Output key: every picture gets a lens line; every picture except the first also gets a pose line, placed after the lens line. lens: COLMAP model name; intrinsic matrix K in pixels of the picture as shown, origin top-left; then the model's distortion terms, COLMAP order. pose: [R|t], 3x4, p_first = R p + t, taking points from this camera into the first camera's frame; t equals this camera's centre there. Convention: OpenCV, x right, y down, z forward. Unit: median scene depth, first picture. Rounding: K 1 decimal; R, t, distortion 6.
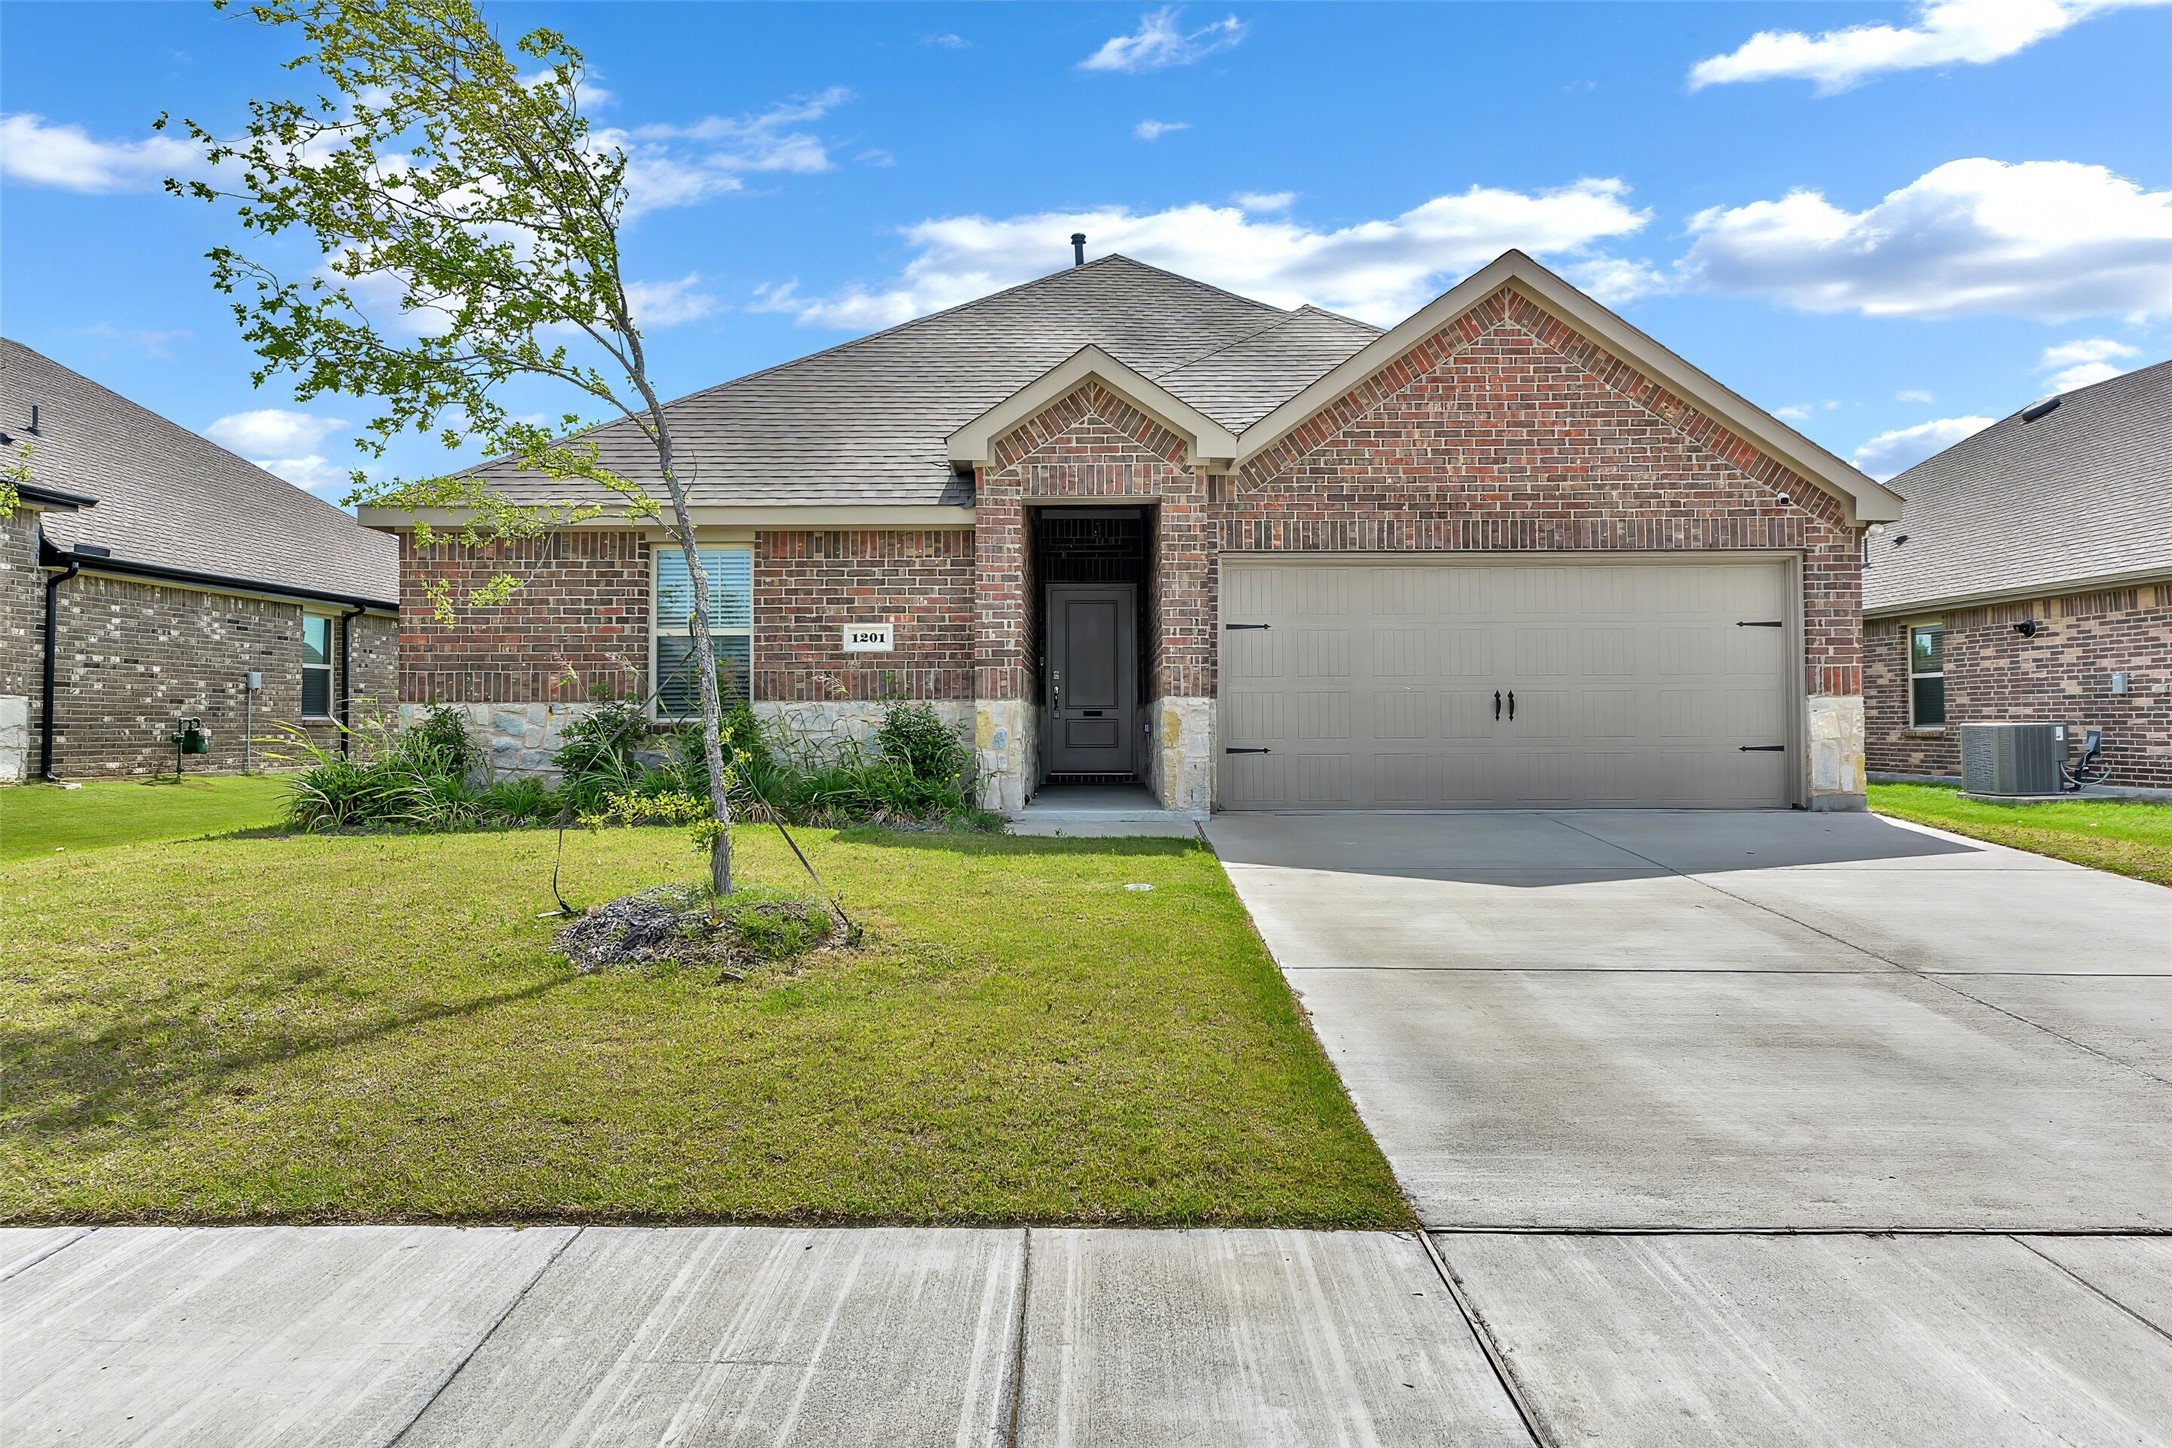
lens RADIAL K [[1364.2, 0, 1086.0], [0, 1364.2, 724.0], [0, 0, 1]] dist [-0.006079, -0.000158]
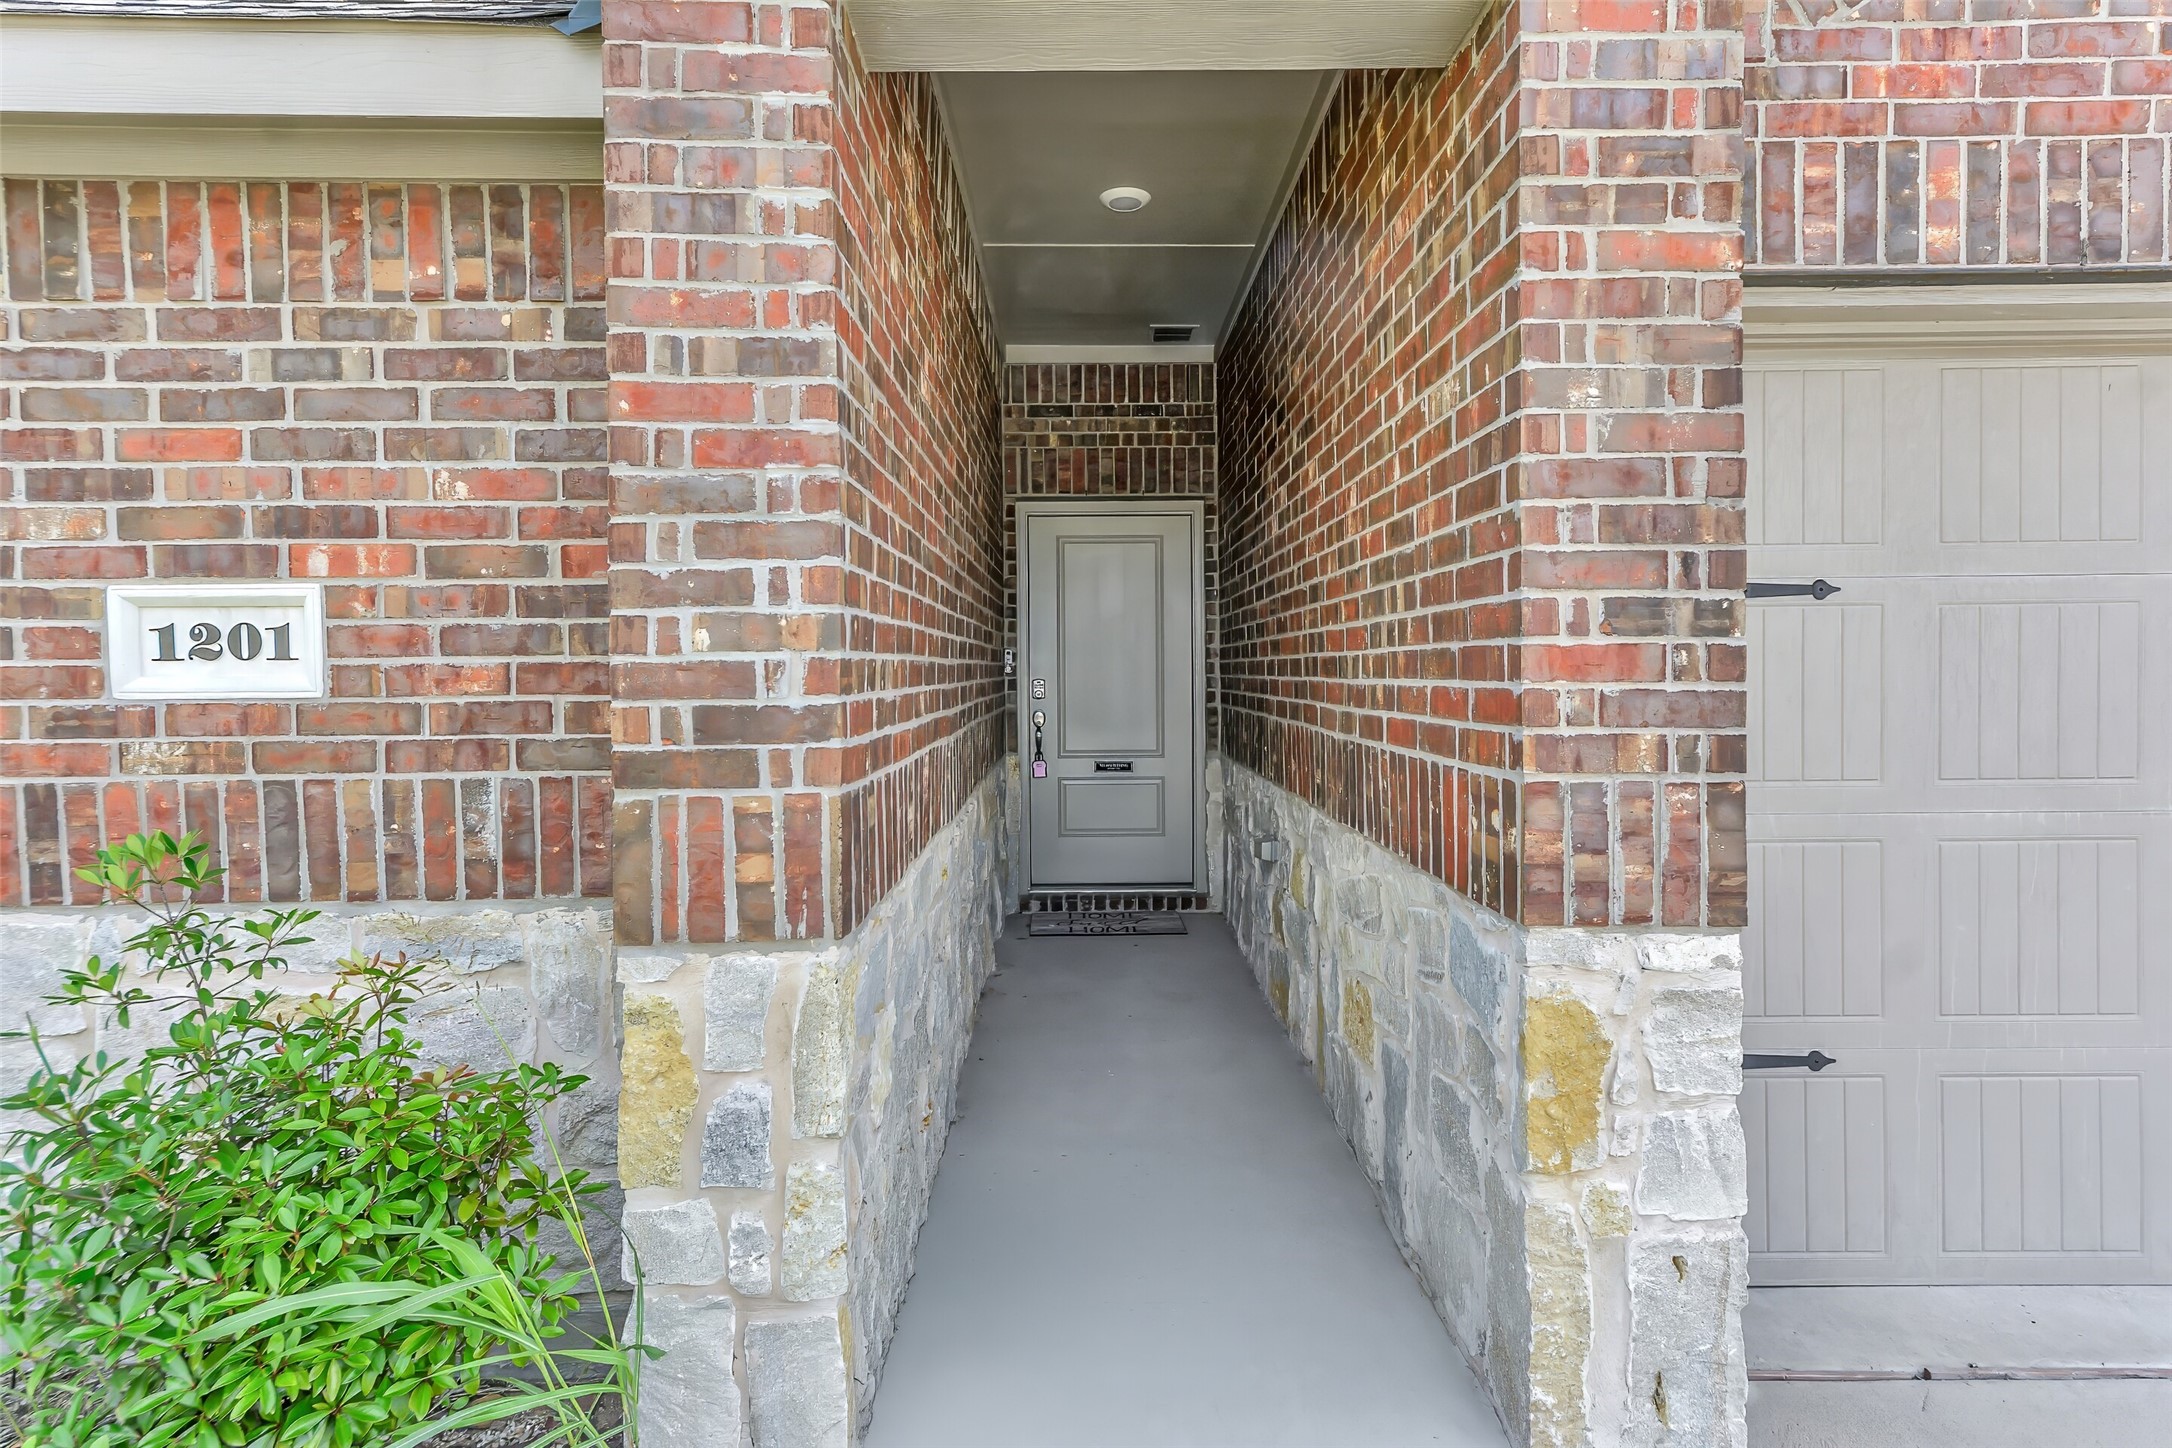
lens RADIAL K [[1169.6, 0, 1092.0], [0, 1169.6, 692.0], [0, 0, 1]] dist [0.021671, 0.000067]
pose [[0.999906, -0.004828, 0.012823, -0.011074], [0.004583, 0.999808, 0.019034, -0.058095], [-0.012913, -0.018973, 0.999737, 0.797683]]
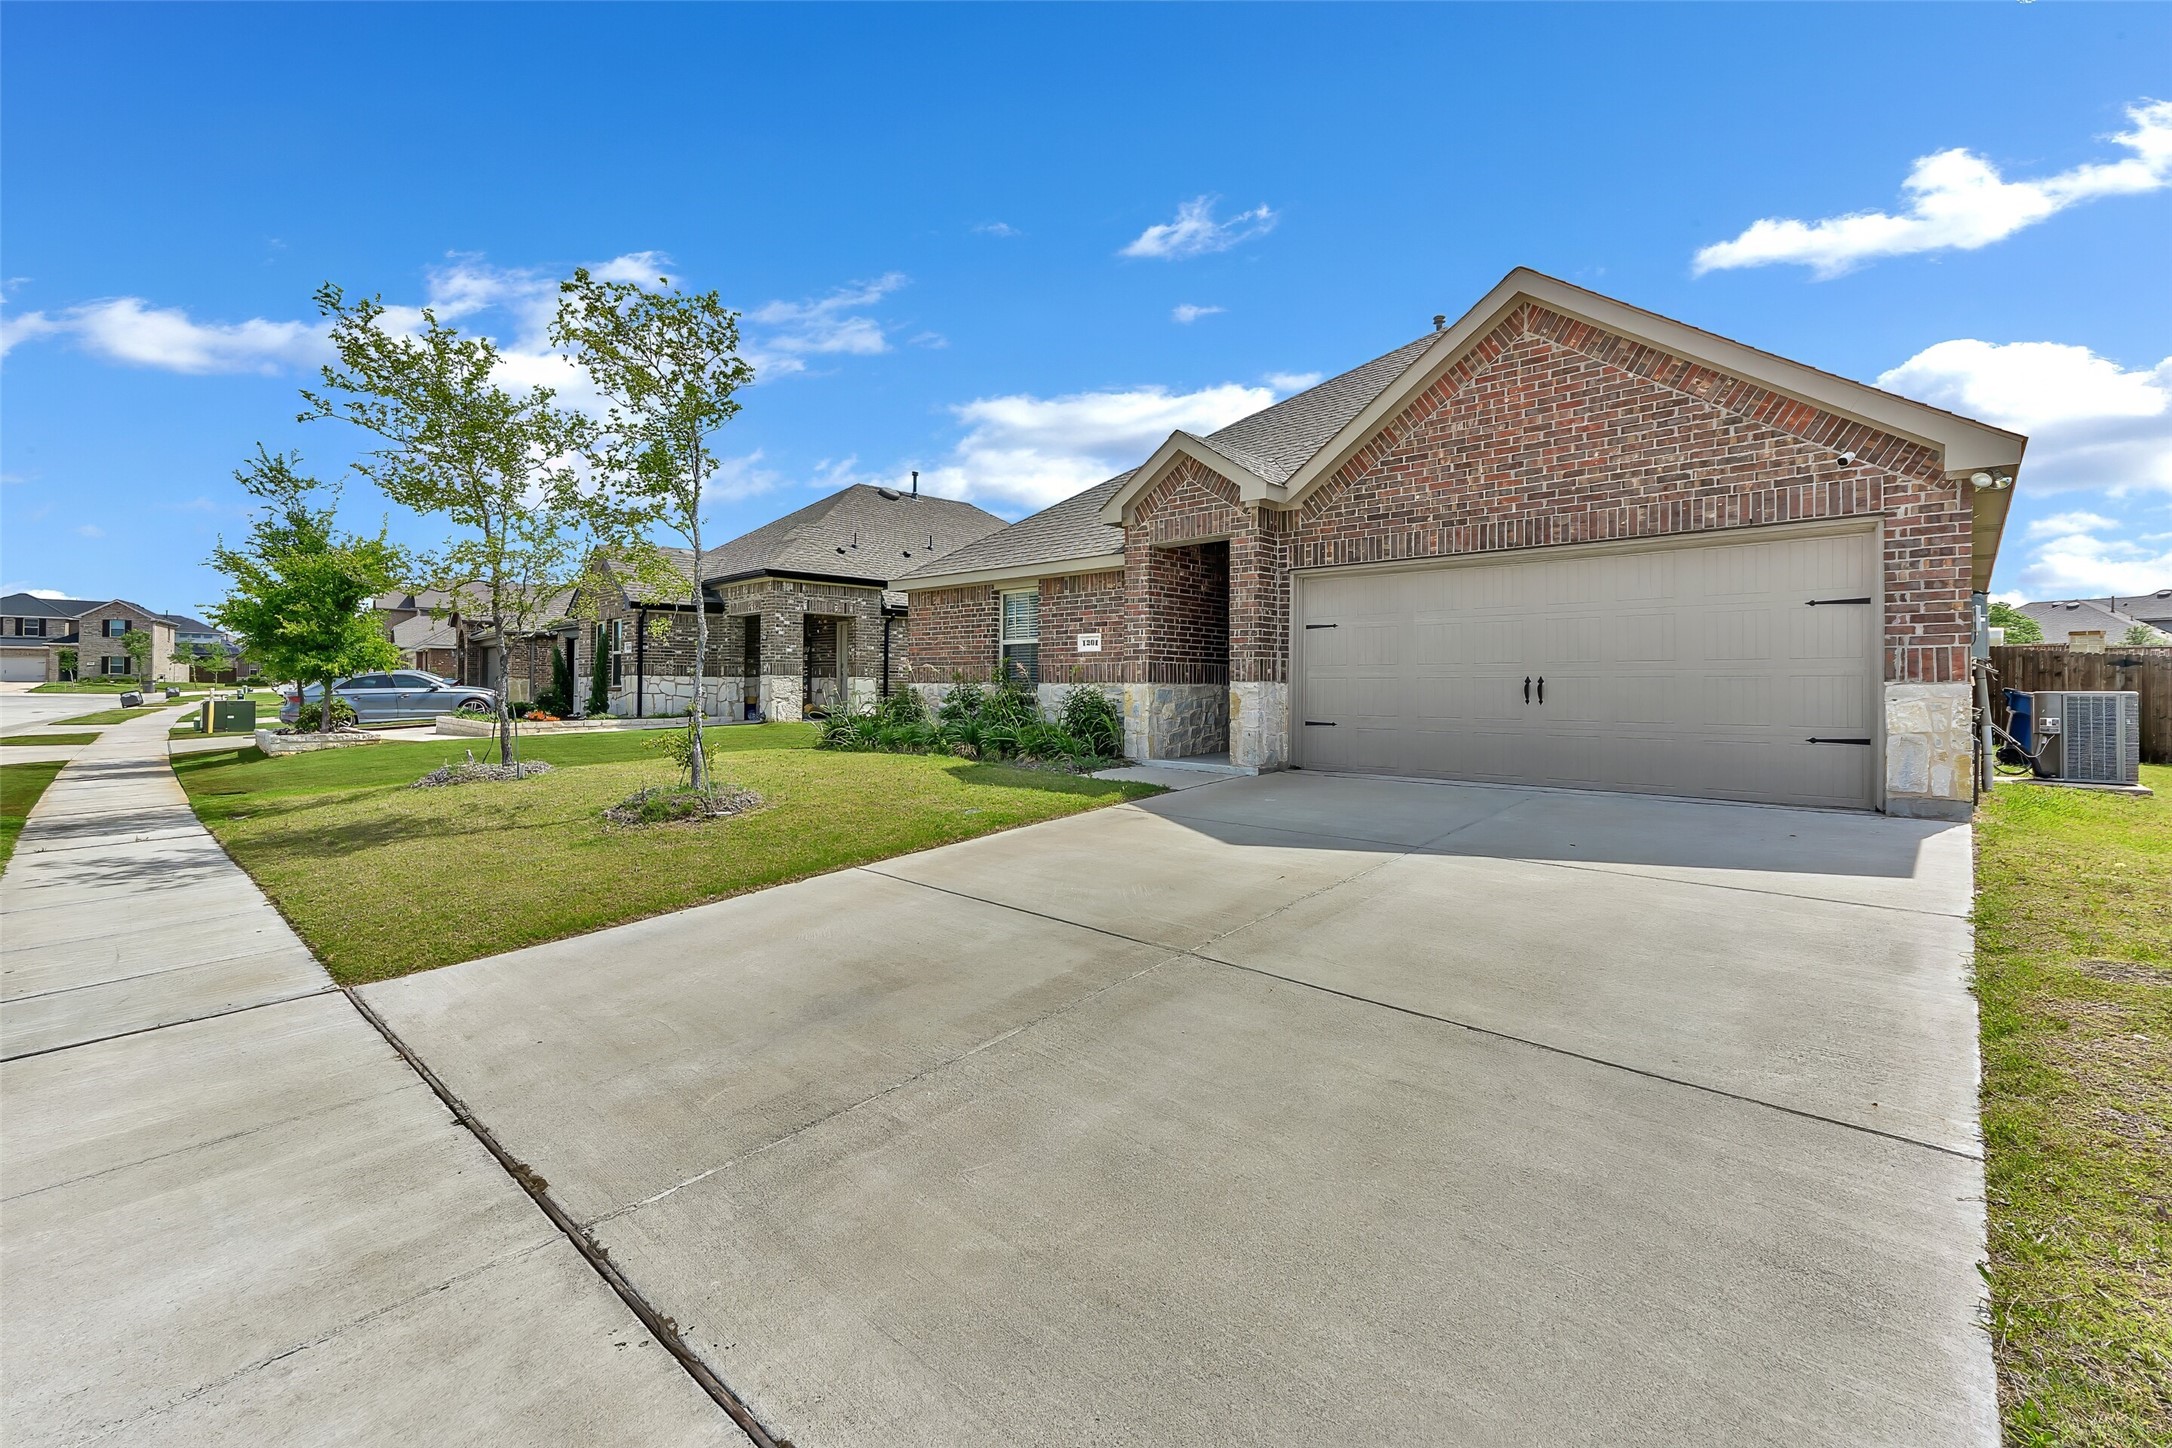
lens RADIAL K [[913.7, 0, 1092.2], [0, 913.7, 711.3], [0, 0, 1]] dist [0.001598, 0.000065]
pose [[0.741687, 0.025009, -0.670280, 0.546802], [-0.010059, 0.999607, 0.026166, -0.012563], [0.670671, -0.012665, 0.741647, 0.228782]]
